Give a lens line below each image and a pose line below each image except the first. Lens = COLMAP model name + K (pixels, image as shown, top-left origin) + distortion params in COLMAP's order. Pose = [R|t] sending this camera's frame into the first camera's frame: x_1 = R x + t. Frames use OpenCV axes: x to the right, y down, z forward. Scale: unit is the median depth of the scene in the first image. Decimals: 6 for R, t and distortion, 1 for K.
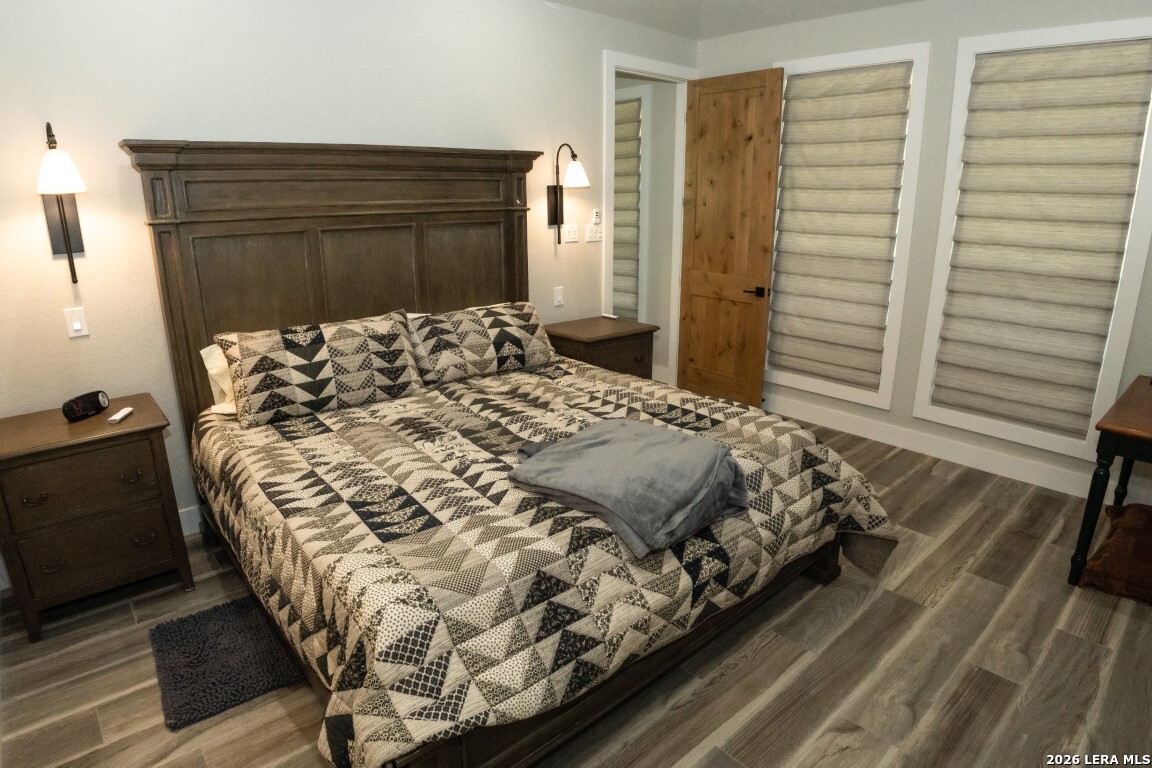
lens RADIAL K [[650.0, 0, 577.3], [0, 650.0, 384.3], [0, 0, 1]] dist [-0.074830, 0.000511]
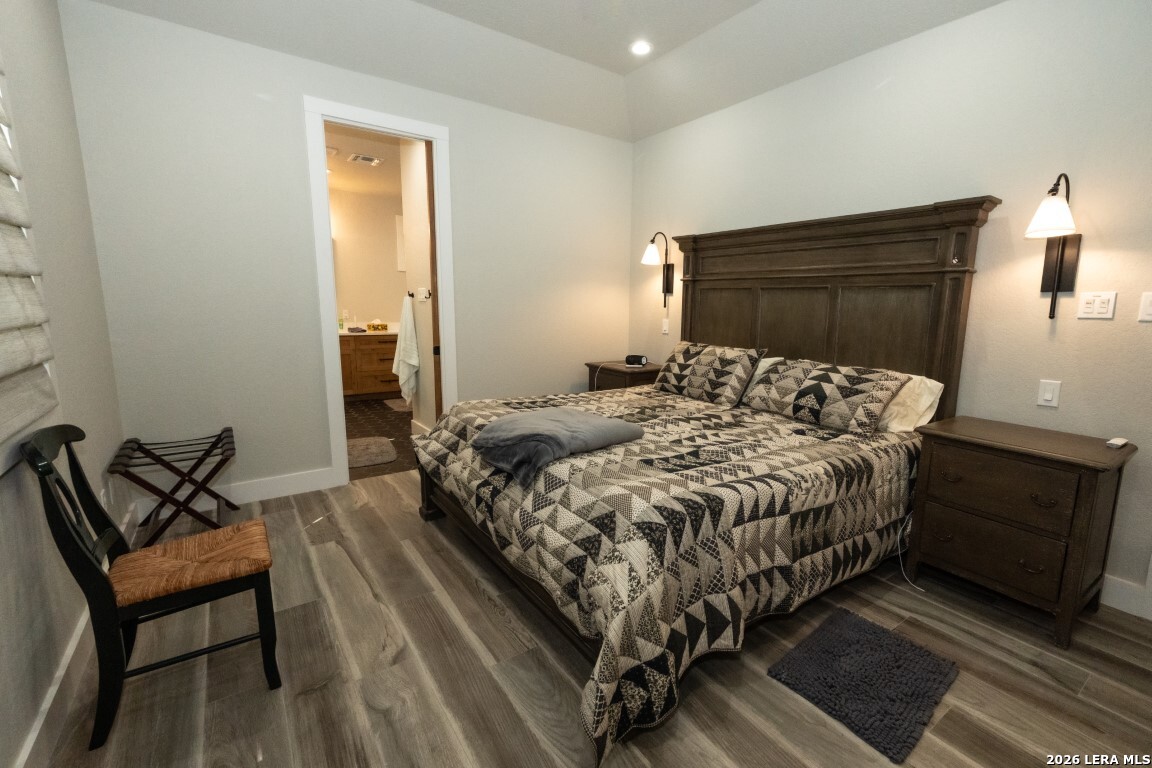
lens RADIAL K [[490.3, 0, 578.5], [0, 490.3, 384.0], [0, 0, 1]] dist [0.005463, -0.000113]
pose [[-0.116308, 0.159618, -0.980303, 0.770927], [-0.310688, 0.931622, 0.188553, -0.124890], [0.943369, 0.326499, -0.058764, 0.769960]]
